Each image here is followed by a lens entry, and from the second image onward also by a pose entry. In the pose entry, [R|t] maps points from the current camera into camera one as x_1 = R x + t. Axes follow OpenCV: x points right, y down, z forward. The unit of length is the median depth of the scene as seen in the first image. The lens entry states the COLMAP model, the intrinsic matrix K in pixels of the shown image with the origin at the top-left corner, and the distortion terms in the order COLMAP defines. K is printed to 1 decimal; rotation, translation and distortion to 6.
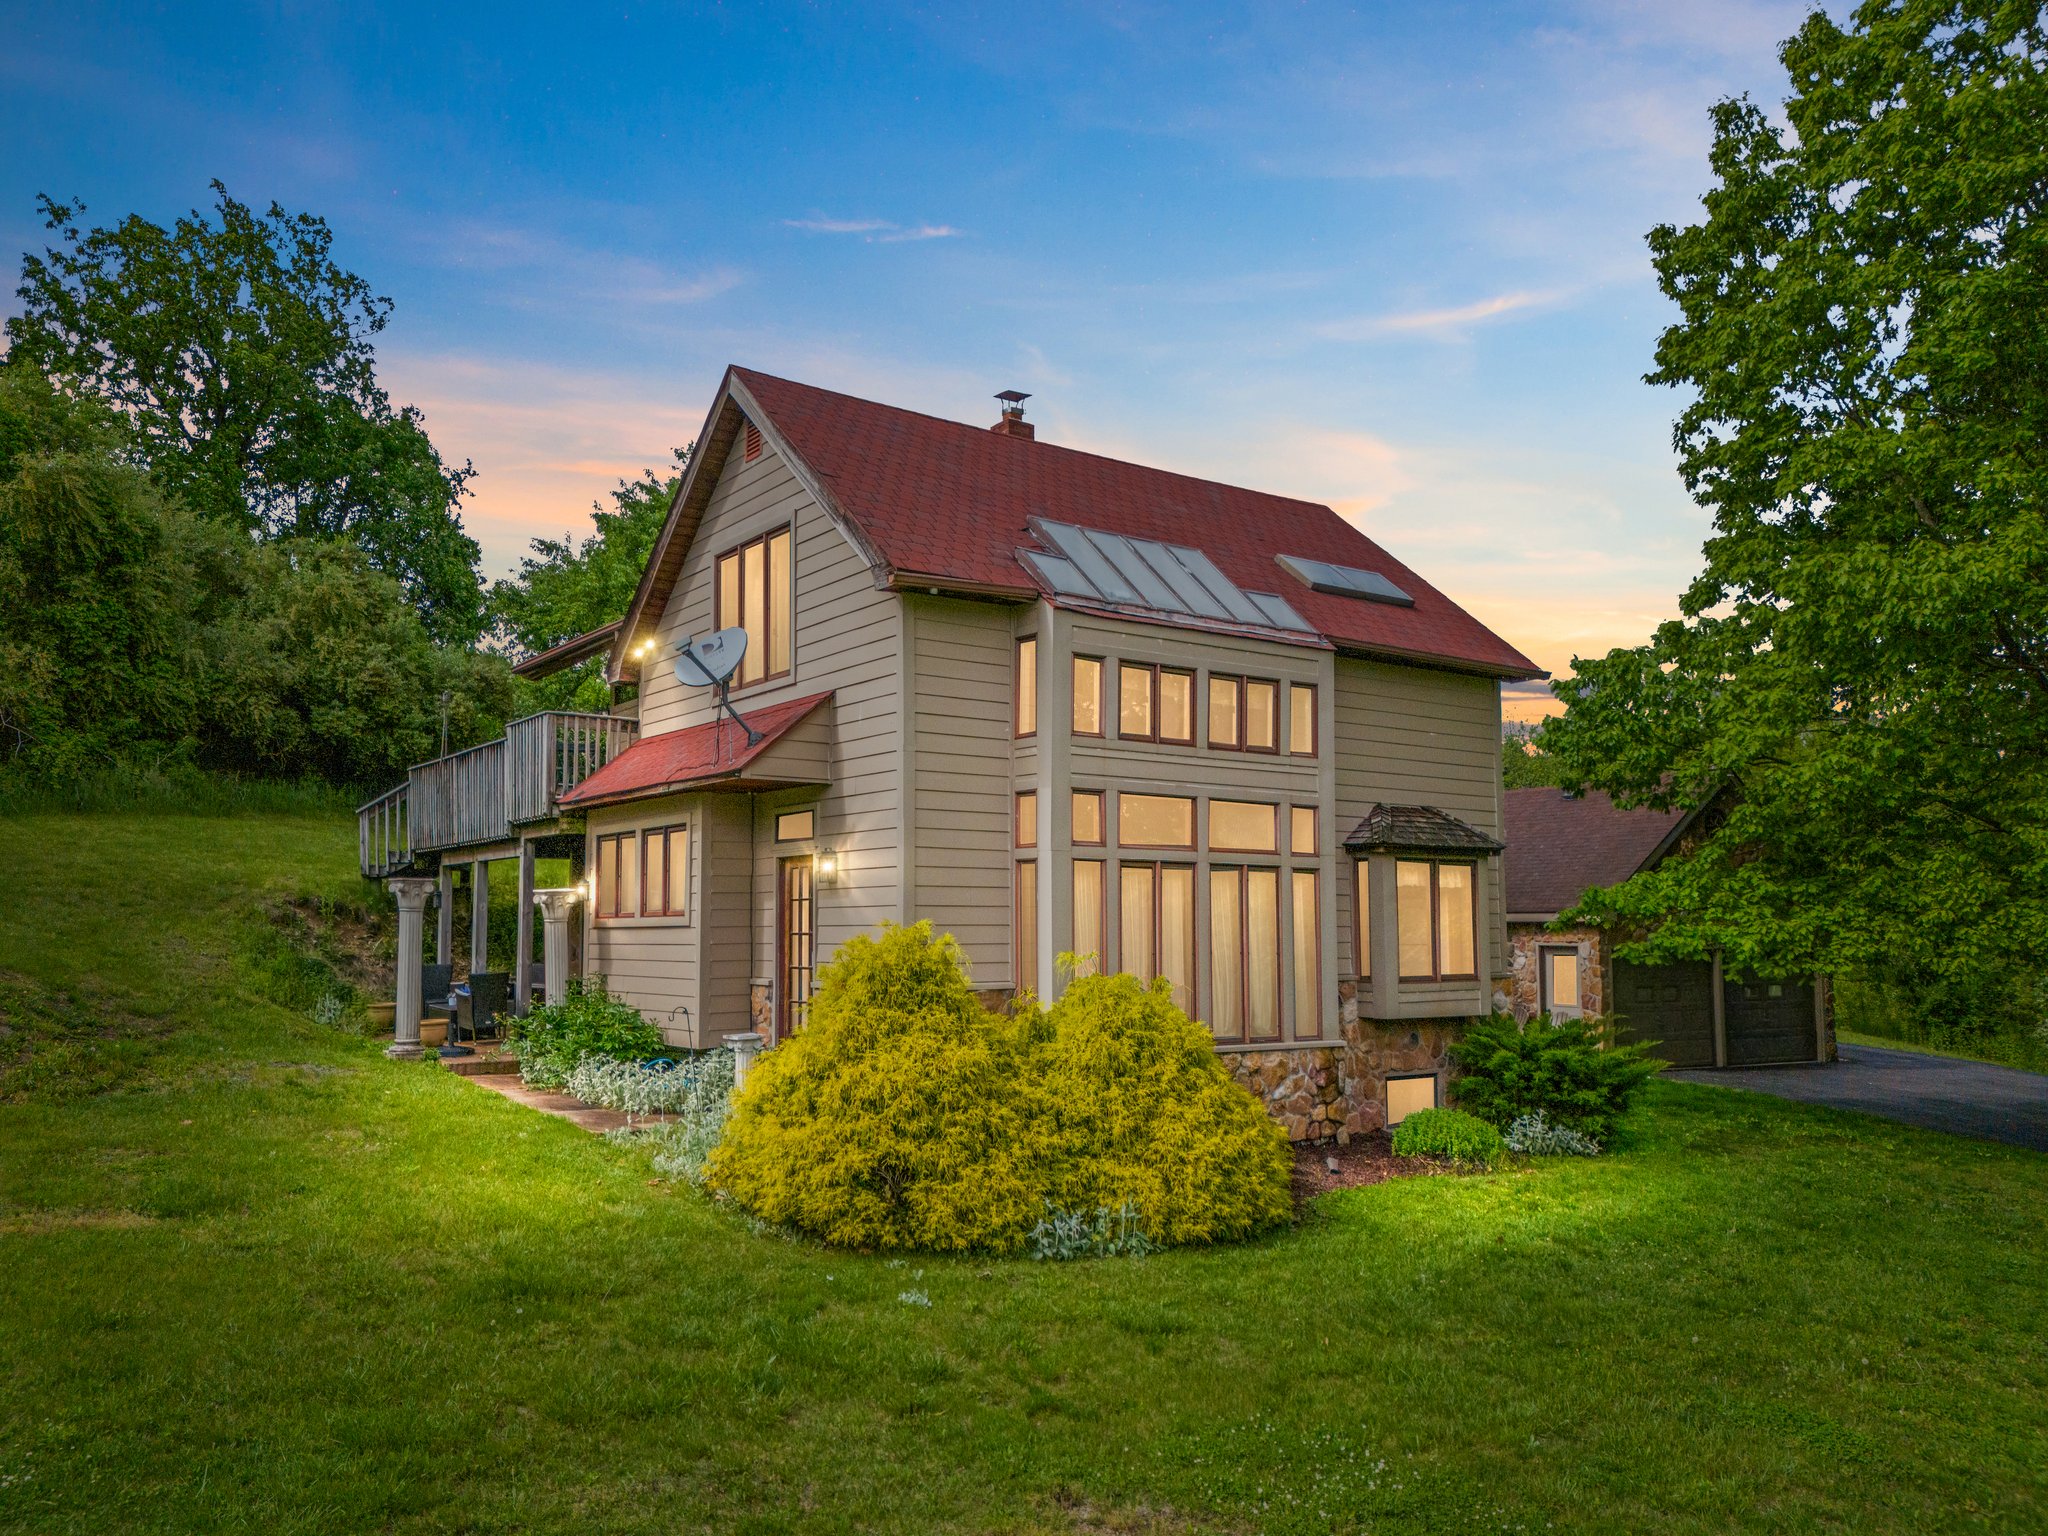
lens RADIAL K [[1506.6, 0, 1015.7], [0, 1506.6, 799.2], [0, 0, 1]] dist [0.012399, -0.002153]
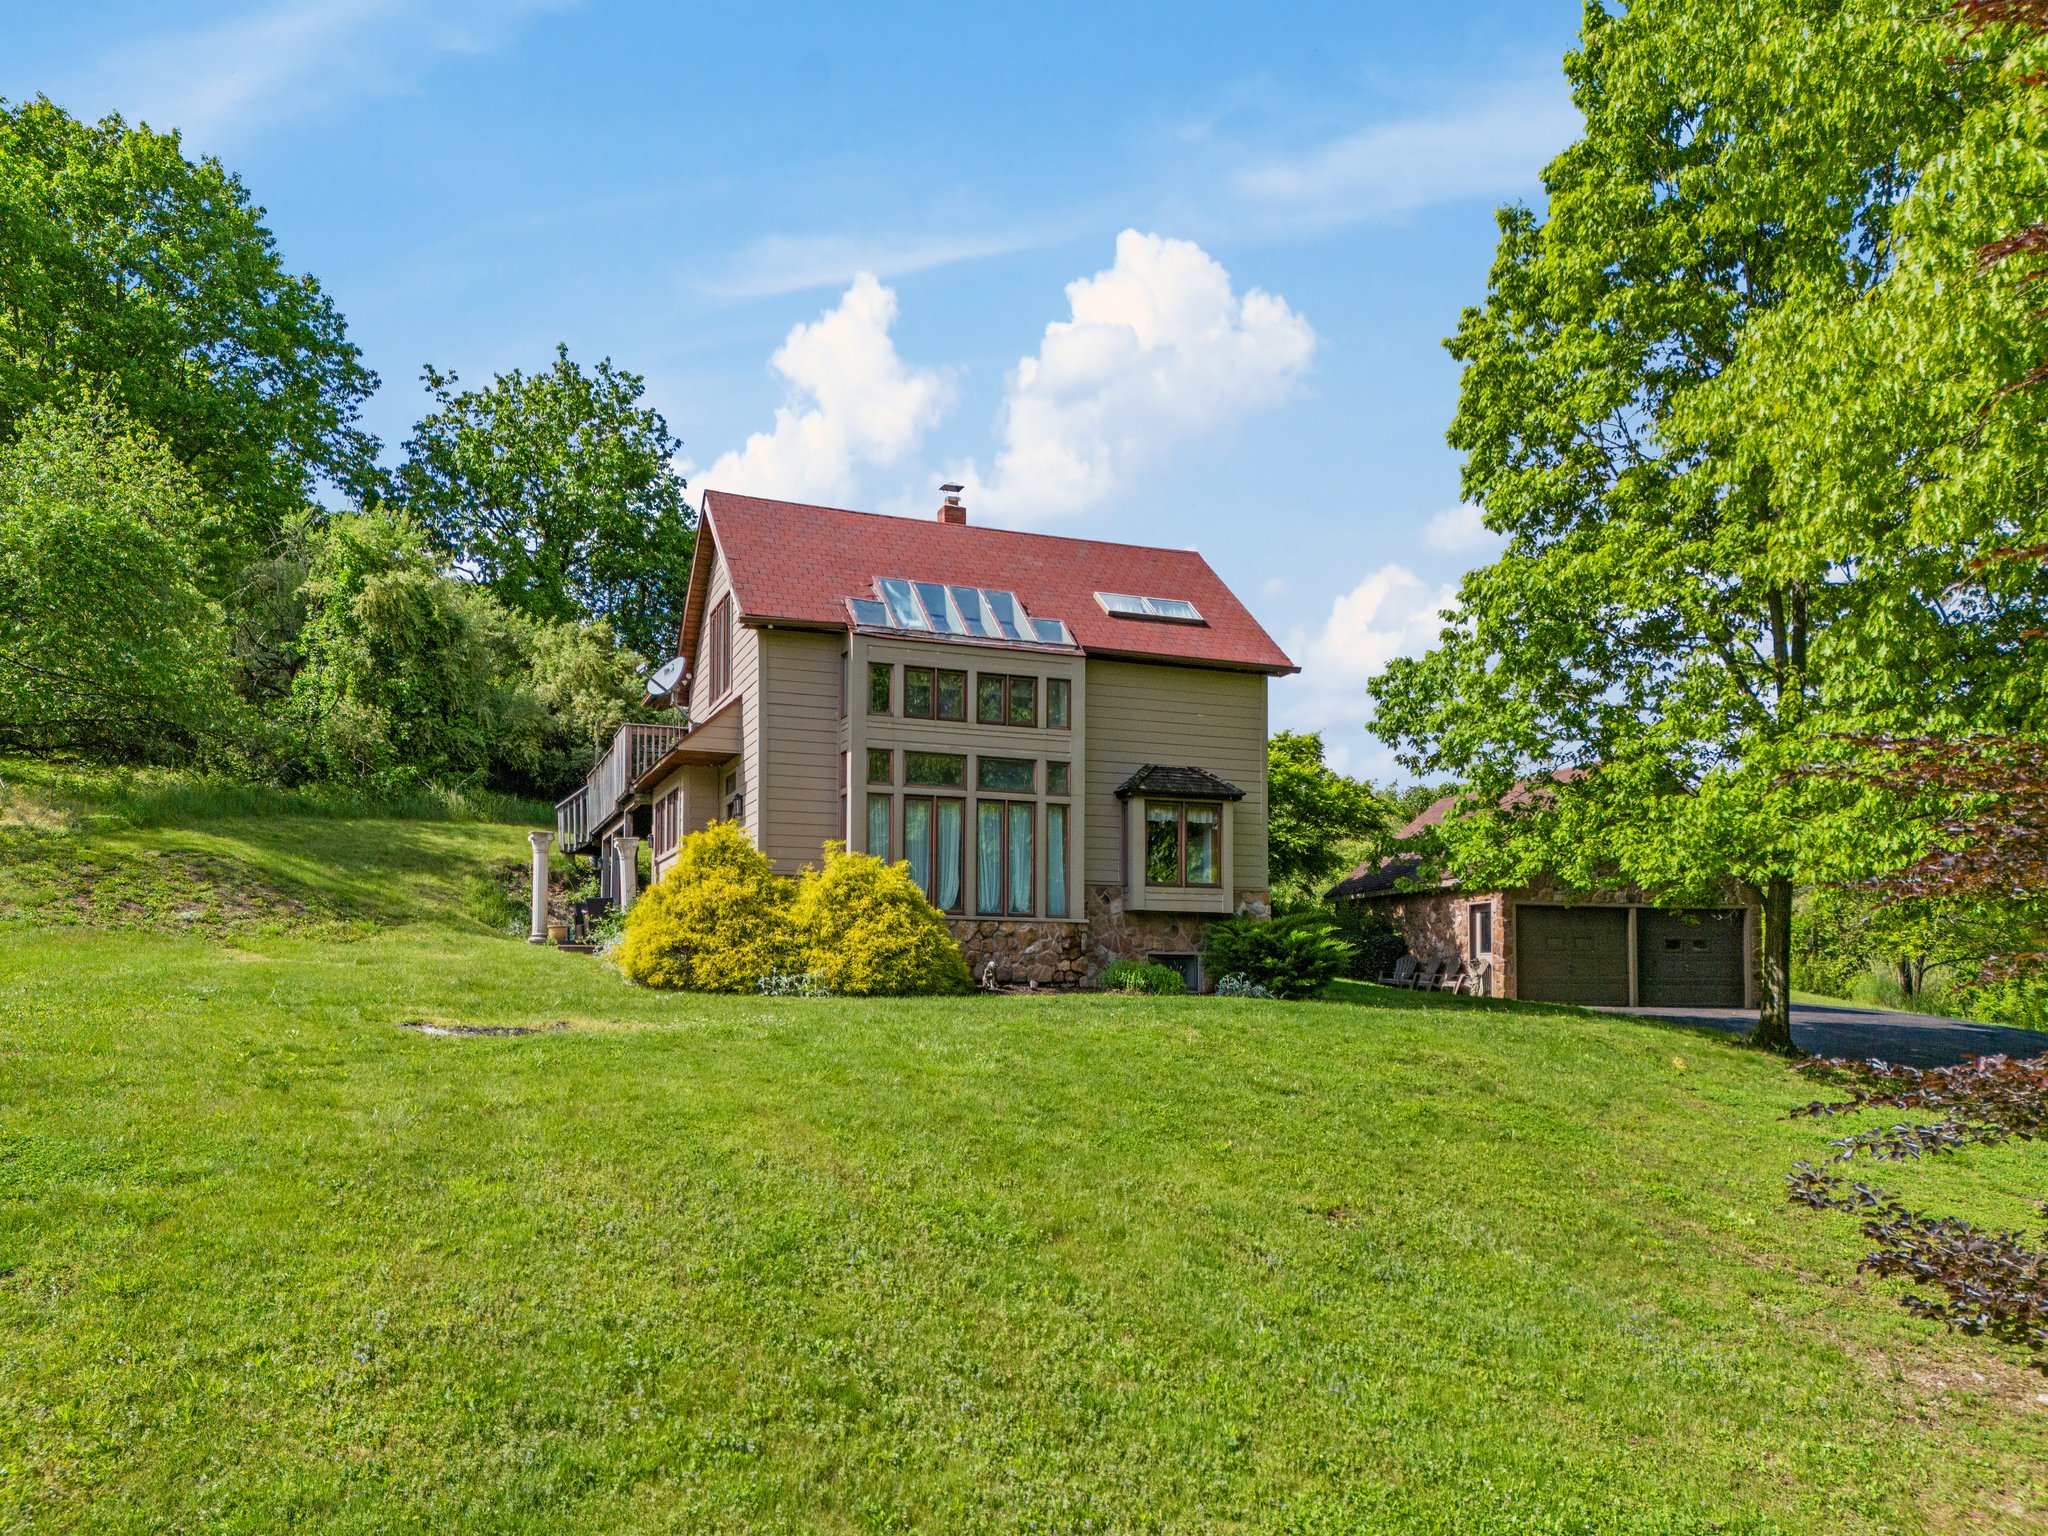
lens RADIAL K [[1456.8, 0, 1031.8], [0, 1456.8, 929.8], [0, 0, 1]] dist [-0.001505, -0.000811]
pose [[0.975405, -0.007106, -0.220304, 0.421992], [0.017937, 0.998724, 0.047204, 0.089025], [0.219688, -0.049995, 0.974288, -0.360819]]
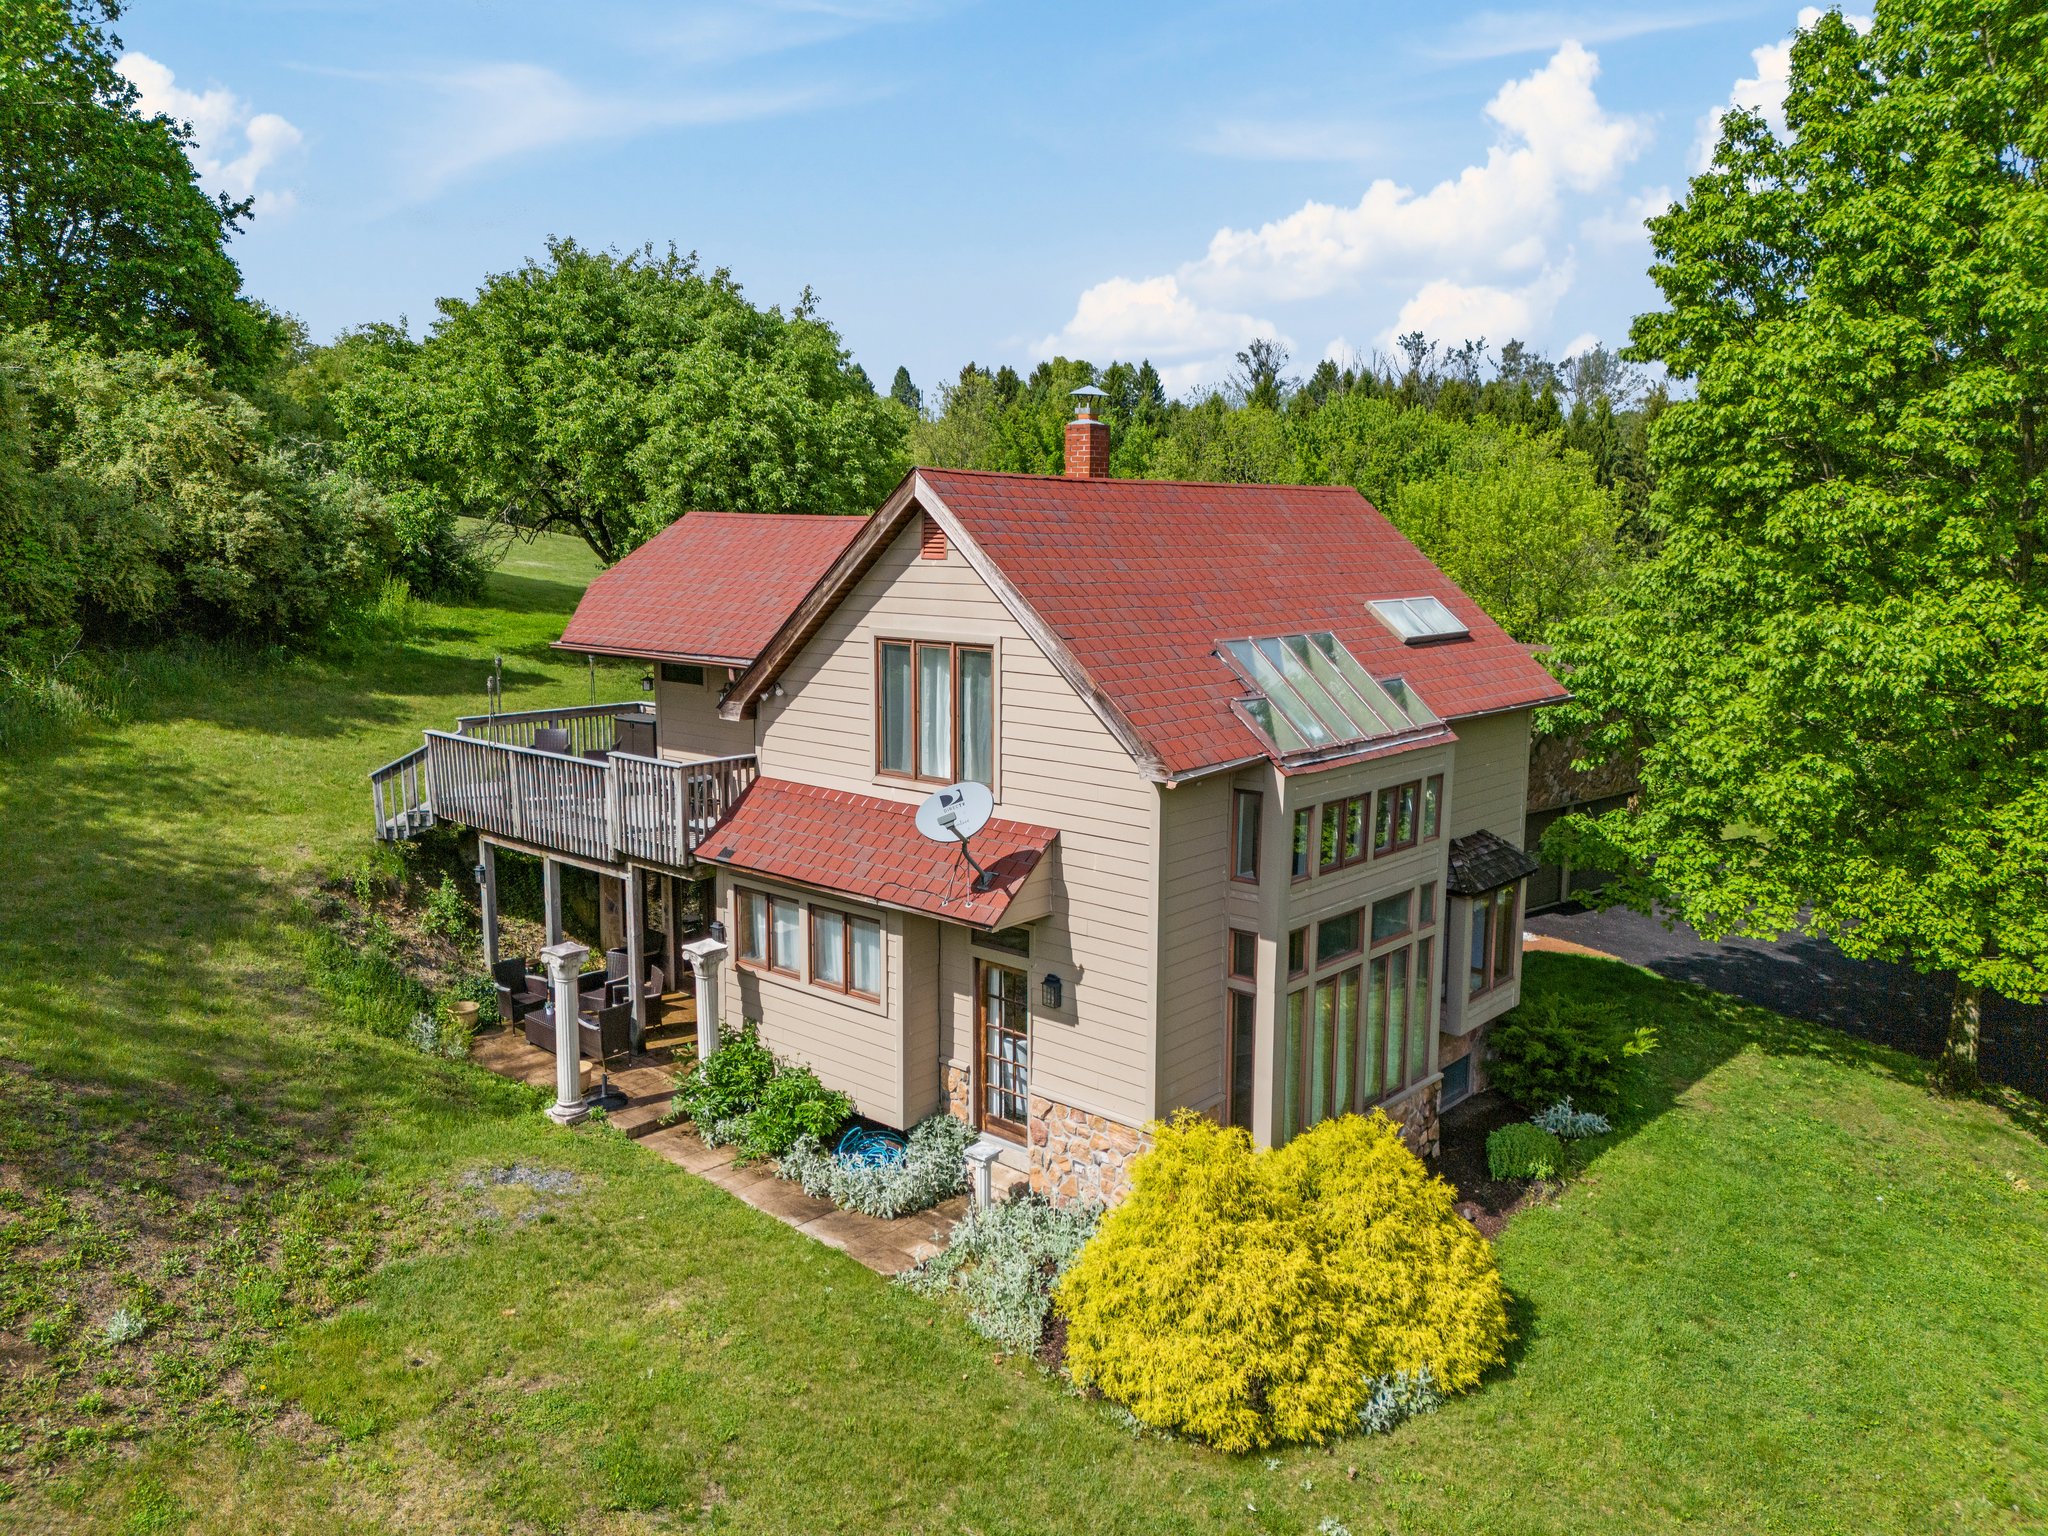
lens RADIAL K [[1454.6, 0, 1024.0], [0, 1454.6, 768.0], [0, 0, 1]] dist [0.041033, 0.001382]
pose [[0.979193, -0.024138, 0.201491, -0.284882], [-0.020999, 0.975519, 0.218910, -0.276848], [-0.201843, -0.218586, 0.954714, 0.031790]]
